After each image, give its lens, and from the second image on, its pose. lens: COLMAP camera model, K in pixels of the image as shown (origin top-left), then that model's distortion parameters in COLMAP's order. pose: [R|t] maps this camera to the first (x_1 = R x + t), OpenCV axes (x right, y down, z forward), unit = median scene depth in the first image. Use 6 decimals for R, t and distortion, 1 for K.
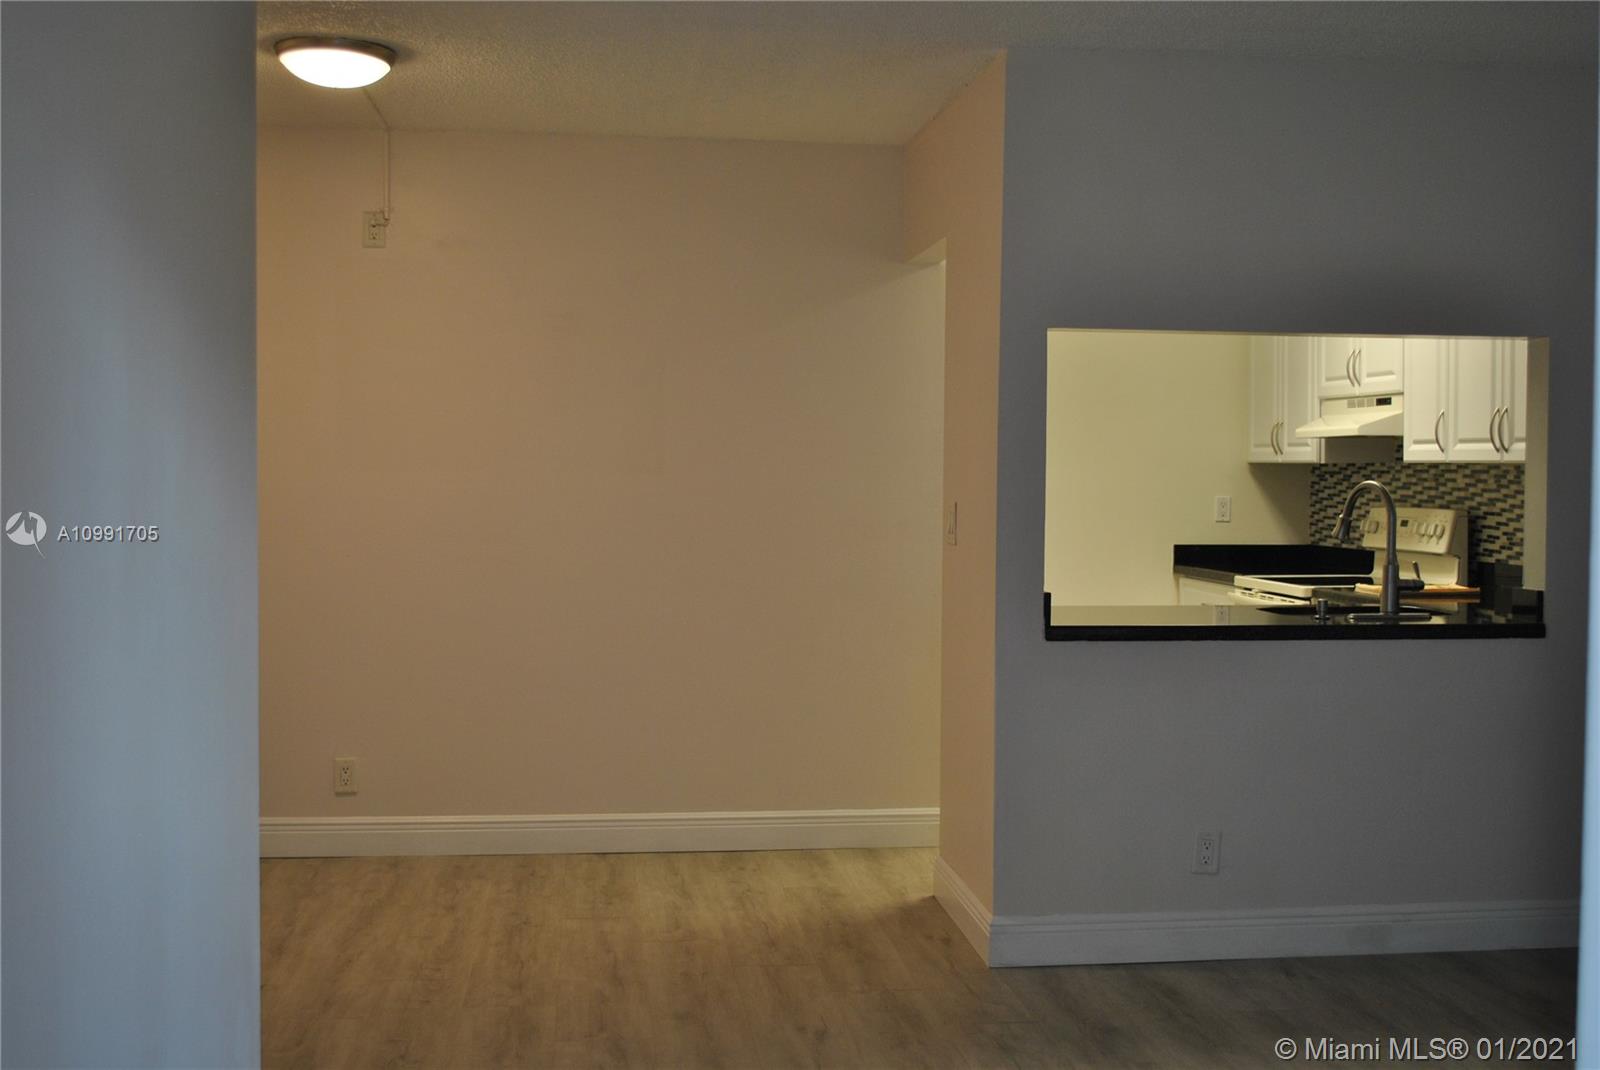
lens RADIAL K [[1885.4, 0, 800.0], [0, 1885.4, 535.0], [0, 0, 1]] dist [-0.046189, 0.013850]
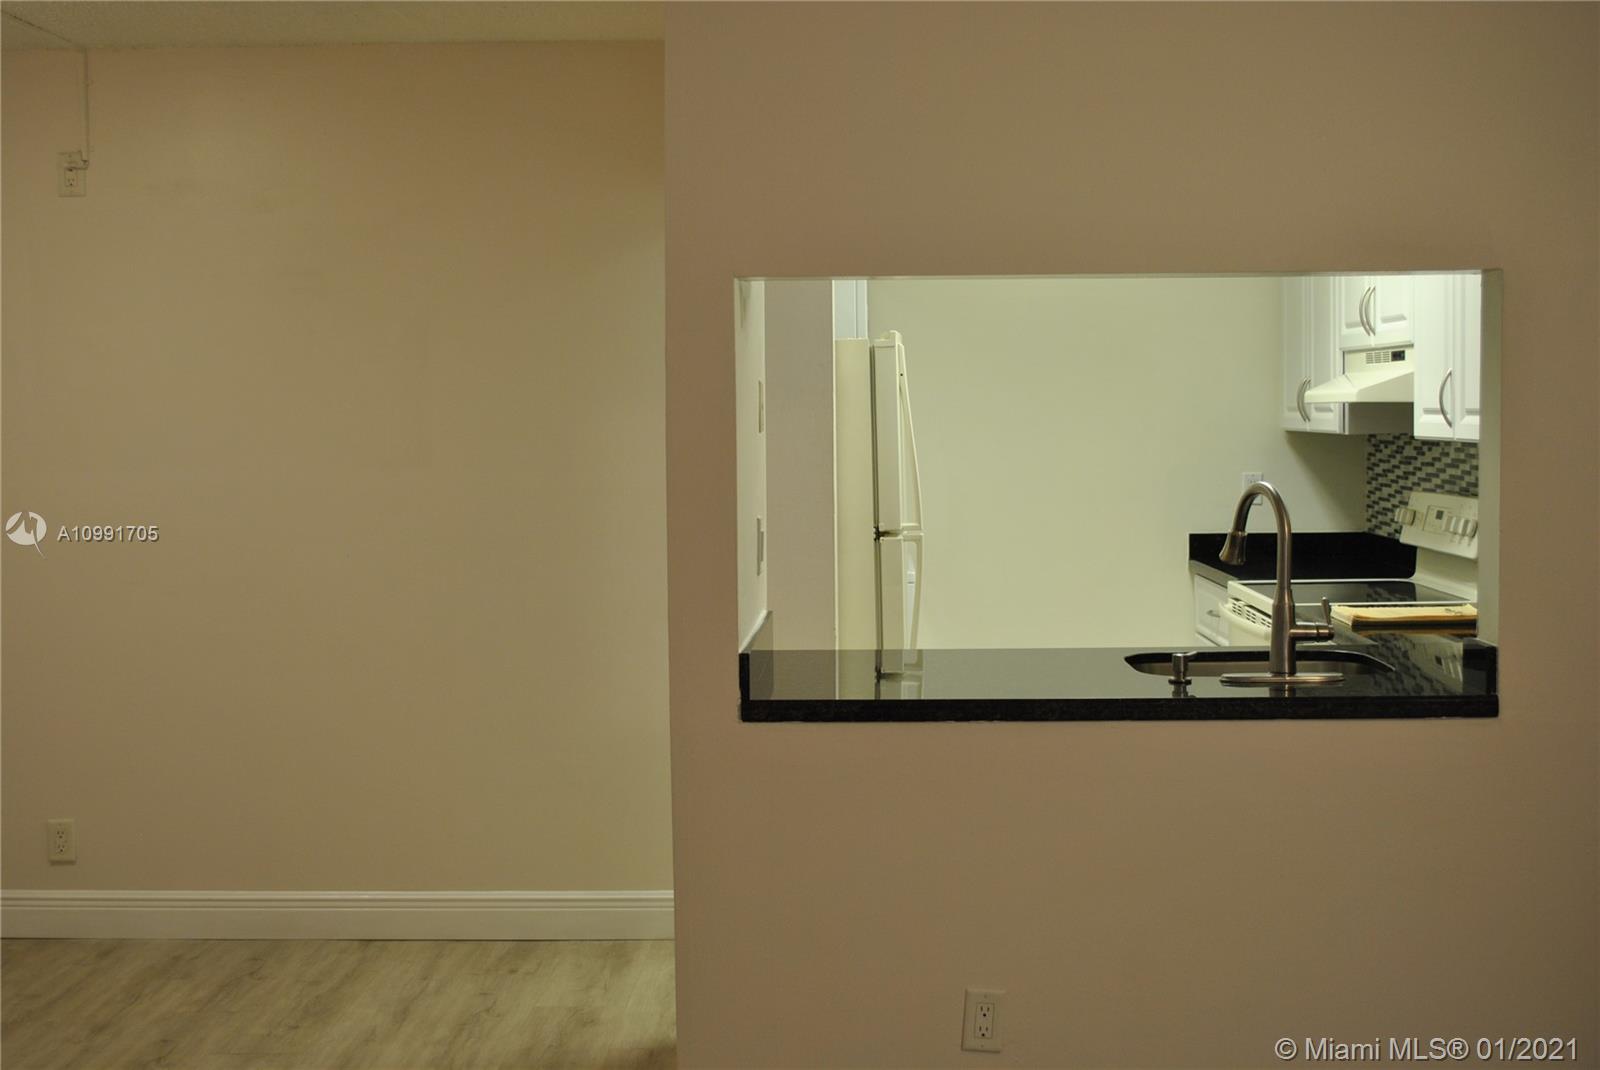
lens RADIAL K [[1885.4, 0, 800.0], [0, 1885.4, 535.0], [0, 0, 1]] dist [-0.046189, 0.013850]
pose [[0.989009, -0.007032, -0.147688, 0.177782], [0.011718, 0.999454, 0.030878, -0.024473], [0.147391, -0.032269, 0.988552, 0.212090]]
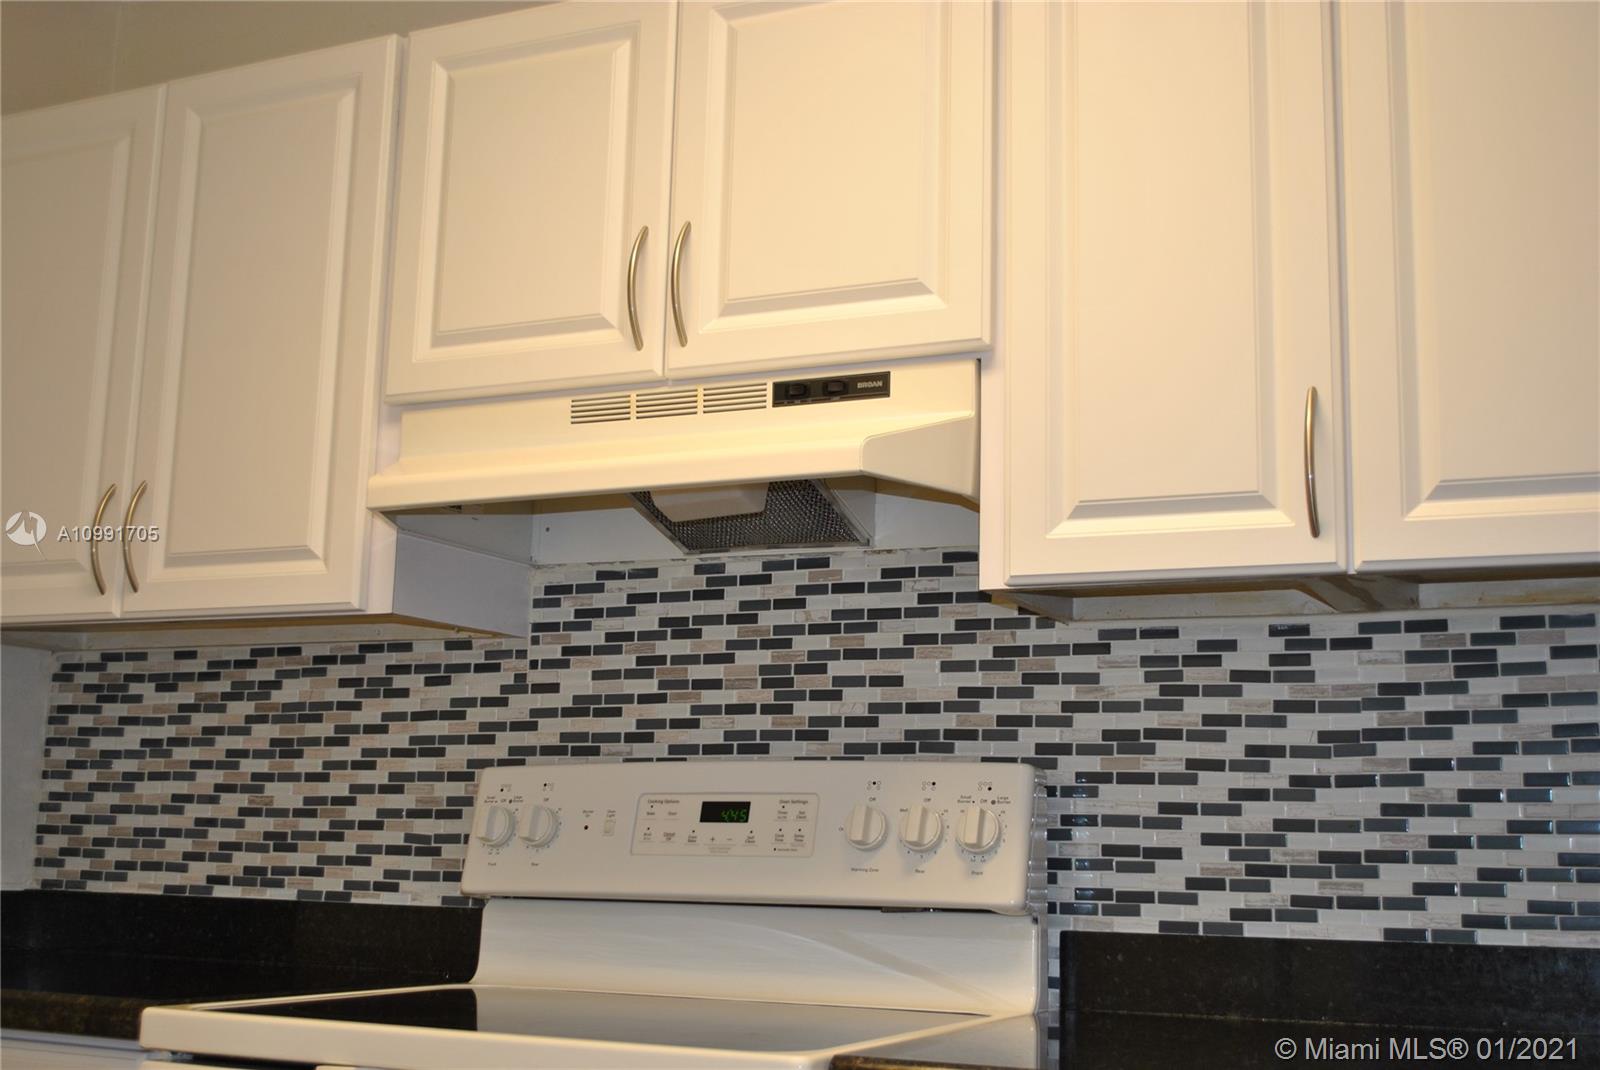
lens RADIAL K [[1885.4, 0, 800.0], [0, 1885.4, 535.0], [0, 0, 1]] dist [-0.046189, 0.013850]
pose [[0.526460, 0.156855, 0.835606, 0.059979], [0.006099, 0.982112, -0.188199, 0.007527], [-0.850178, 0.104176, 0.516086, 0.820368]]
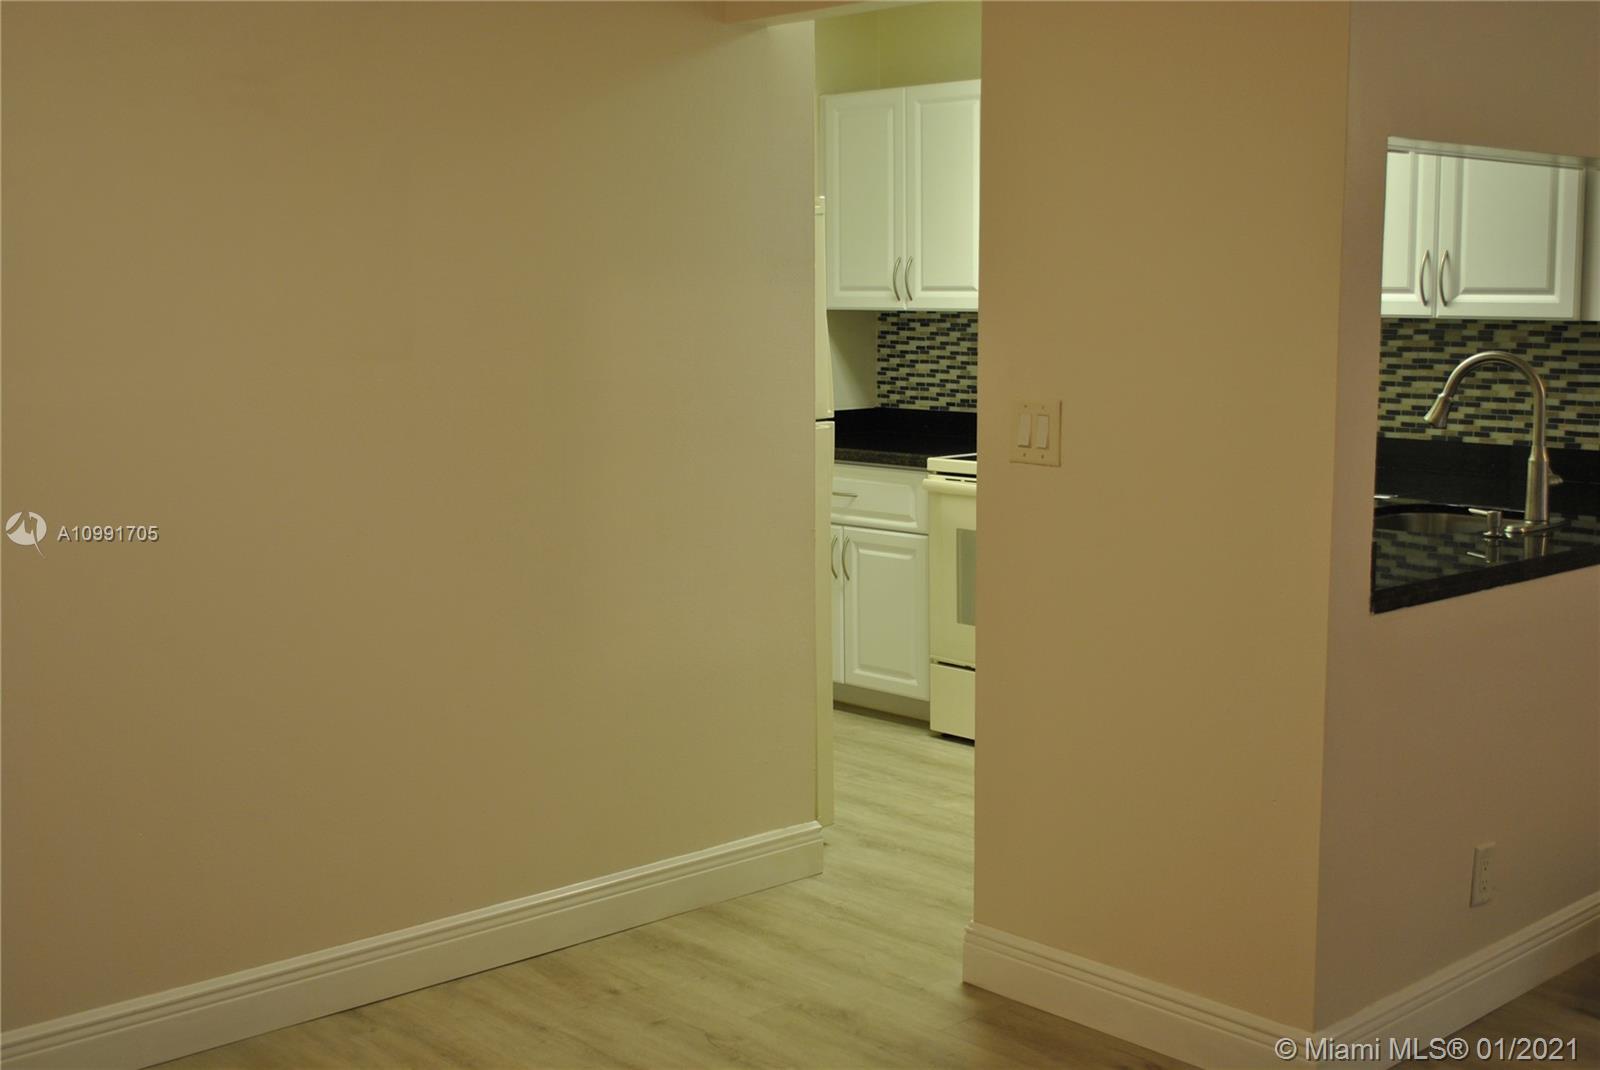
lens RADIAL K [[1885.4, 0, 800.0], [0, 1885.4, 535.0], [0, 0, 1]] dist [-0.046189, 0.013850]
pose [[0.807778, -0.085380, 0.583271, -0.287058], [0.029239, 0.994041, 0.105015, -0.031891], [-0.588761, -0.067775, 0.805460, 0.408252]]
